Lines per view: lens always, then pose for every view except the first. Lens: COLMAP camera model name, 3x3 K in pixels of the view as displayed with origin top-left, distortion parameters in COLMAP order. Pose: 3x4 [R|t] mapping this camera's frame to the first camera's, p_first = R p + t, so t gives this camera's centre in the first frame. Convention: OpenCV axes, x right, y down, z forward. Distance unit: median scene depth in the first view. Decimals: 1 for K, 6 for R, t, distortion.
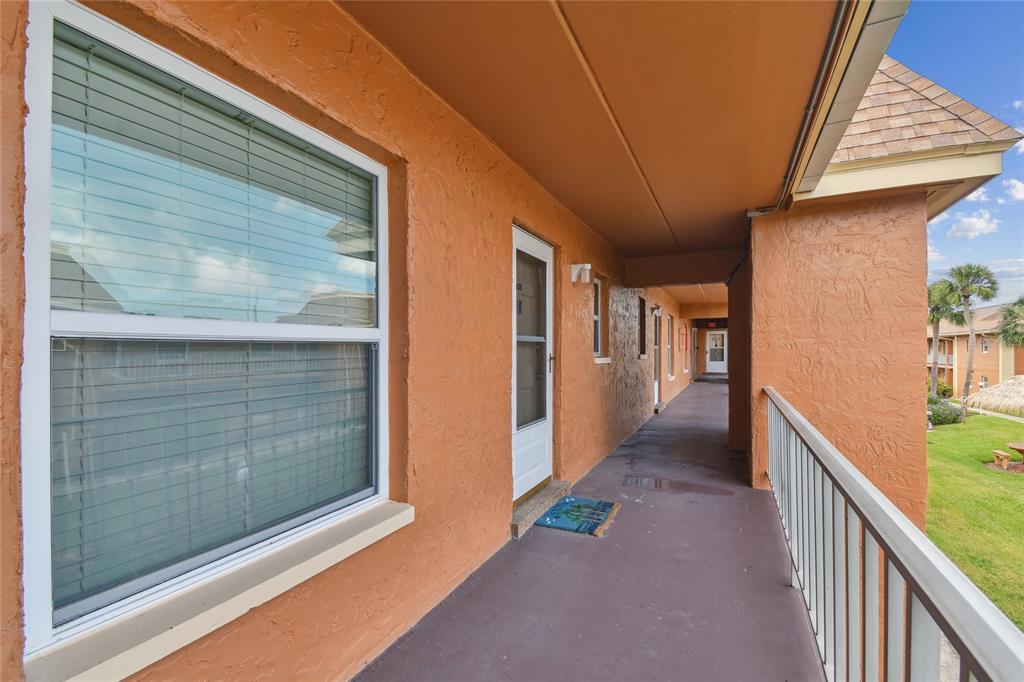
lens RADIAL K [[448.6, 0, 513.9], [0, 448.6, 342.5], [0, 0, 1]] dist [0.046571, -0.021599]
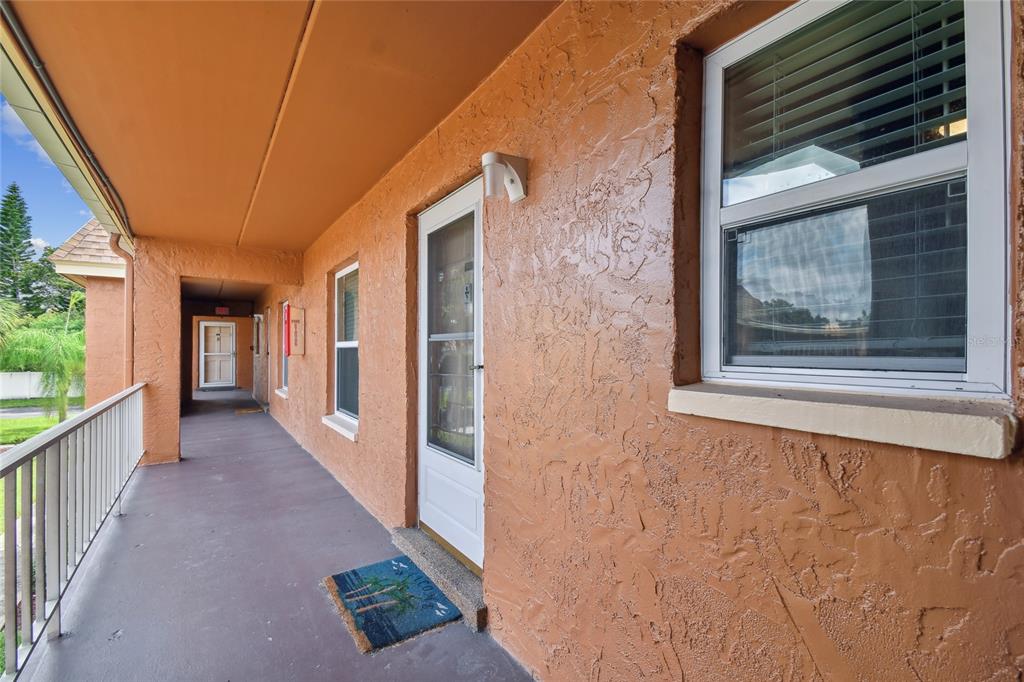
lens RADIAL K [[436.5, 0, 515.3], [0, 436.5, 354.1], [0, 0, 1]] dist [0.021967, -0.017477]
pose [[-0.491310, -0.004189, -0.870975, 0.627880], [-0.000367, 0.999989, -0.004603, 0.023612], [0.870985, -0.001942, -0.491306, 1.497028]]
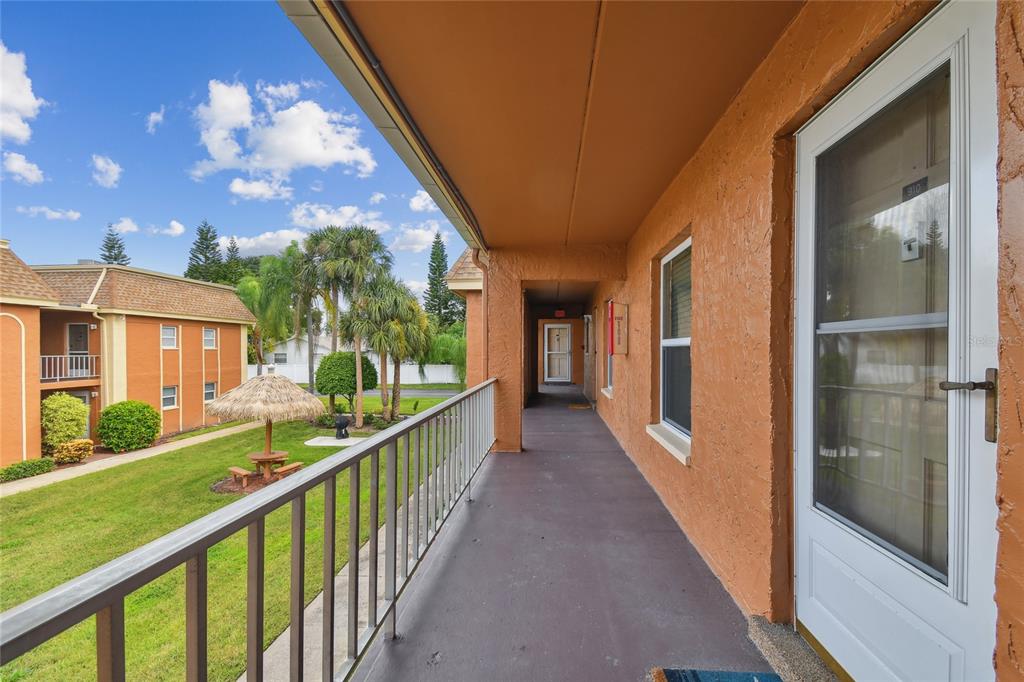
lens RADIAL K [[448.6, 0, 513.9], [0, 448.6, 342.5], [0, 0, 1]] dist [0.046571, -0.021599]
pose [[-0.936532, -0.017709, -0.350135, 0.499523], [-0.009451, 0.999636, -0.025280, 0.021393], [0.350455, -0.020367, -0.936358, 1.321759]]
